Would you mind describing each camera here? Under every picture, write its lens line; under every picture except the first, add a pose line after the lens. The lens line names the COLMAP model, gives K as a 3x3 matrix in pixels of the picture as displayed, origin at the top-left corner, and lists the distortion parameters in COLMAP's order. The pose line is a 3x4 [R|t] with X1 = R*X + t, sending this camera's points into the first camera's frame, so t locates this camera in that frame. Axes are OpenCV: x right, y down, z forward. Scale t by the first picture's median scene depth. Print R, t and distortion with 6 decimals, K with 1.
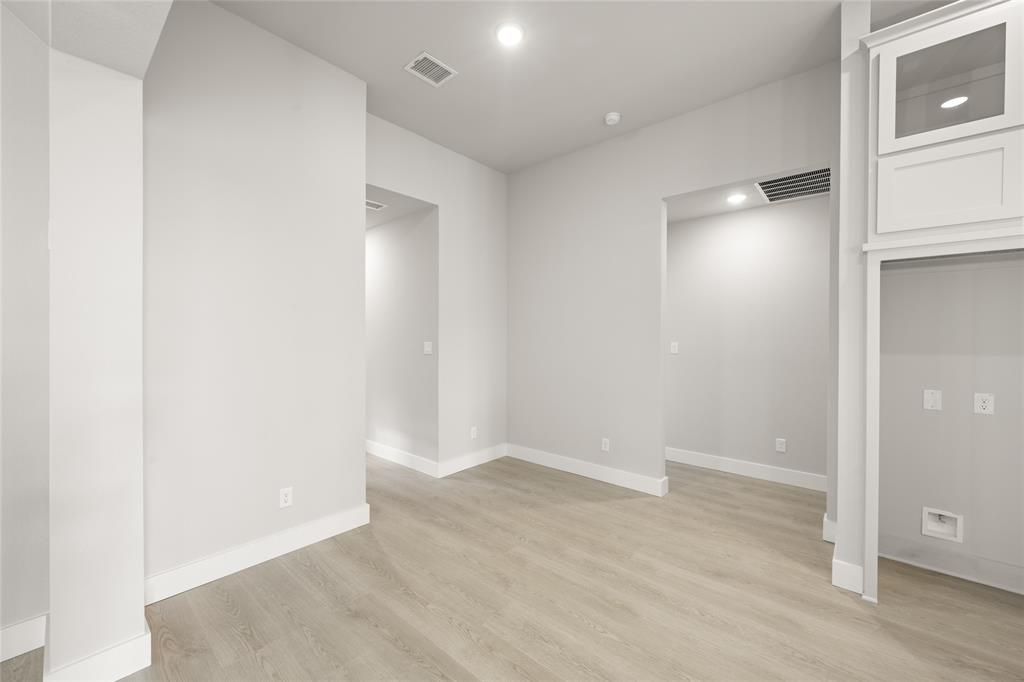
lens RADIAL K [[401.8, 0, 512.0], [0, 401.8, 341.0], [0, 0, 1]] dist [0.002134, 0.000142]
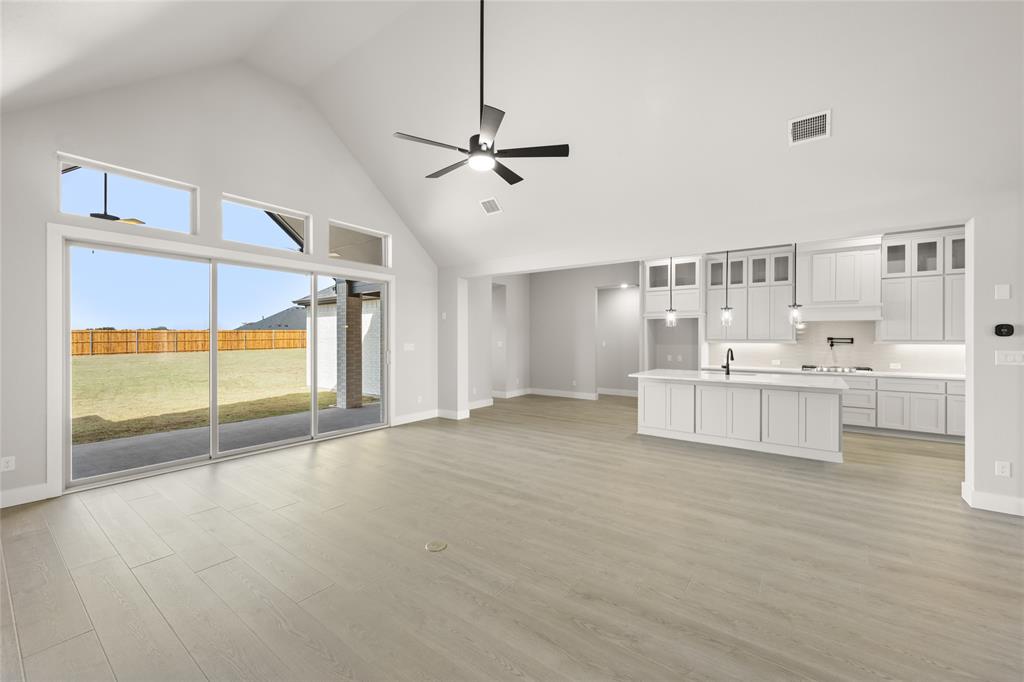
lens RADIAL K [[404.6, 0, 514.4], [0, 404.6, 339.3], [0, 0, 1]] dist [0.000725, 0.000366]
pose [[0.996879, -0.000366, 0.078950, -0.573514], [0.000925, 0.999975, -0.007038, 0.008811], [-0.078945, 0.007089, 0.996854, -2.512130]]
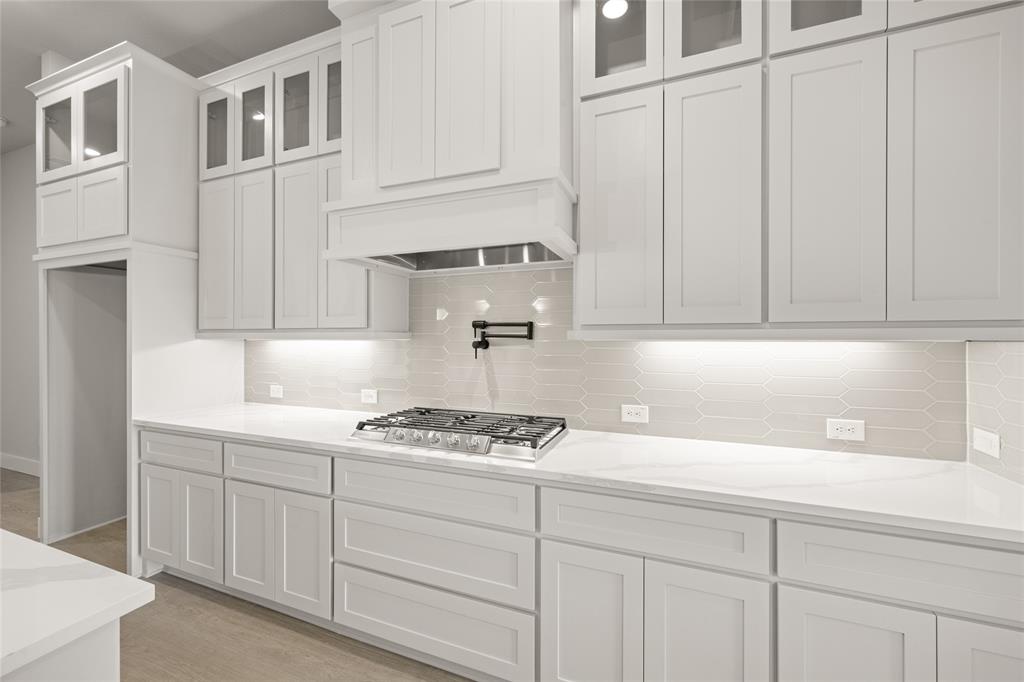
lens RADIAL K [[404.6, 0, 514.4], [0, 404.6, 339.3], [0, 0, 1]] dist [0.000725, 0.000366]
pose [[0.943076, -0.003720, 0.332555, 1.782798], [0.005334, 0.999978, -0.003940, 0.024635], [-0.332533, 0.005489, 0.943076, -0.616862]]
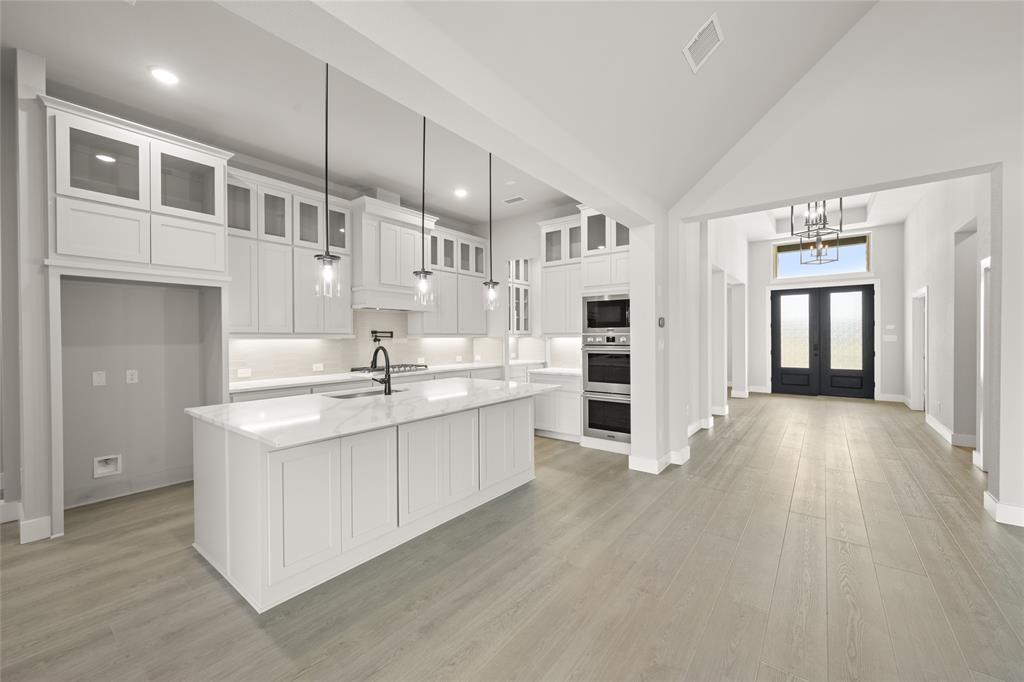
lens RADIAL K [[404.6, 0, 514.4], [0, 404.6, 339.3], [0, 0, 1]] dist [0.000725, 0.000366]
pose [[-0.059942, -0.007978, 0.998170, -0.463158], [0.014652, 0.999853, 0.008871, 0.019161], [-0.998094, 0.015157, -0.059817, -0.369573]]
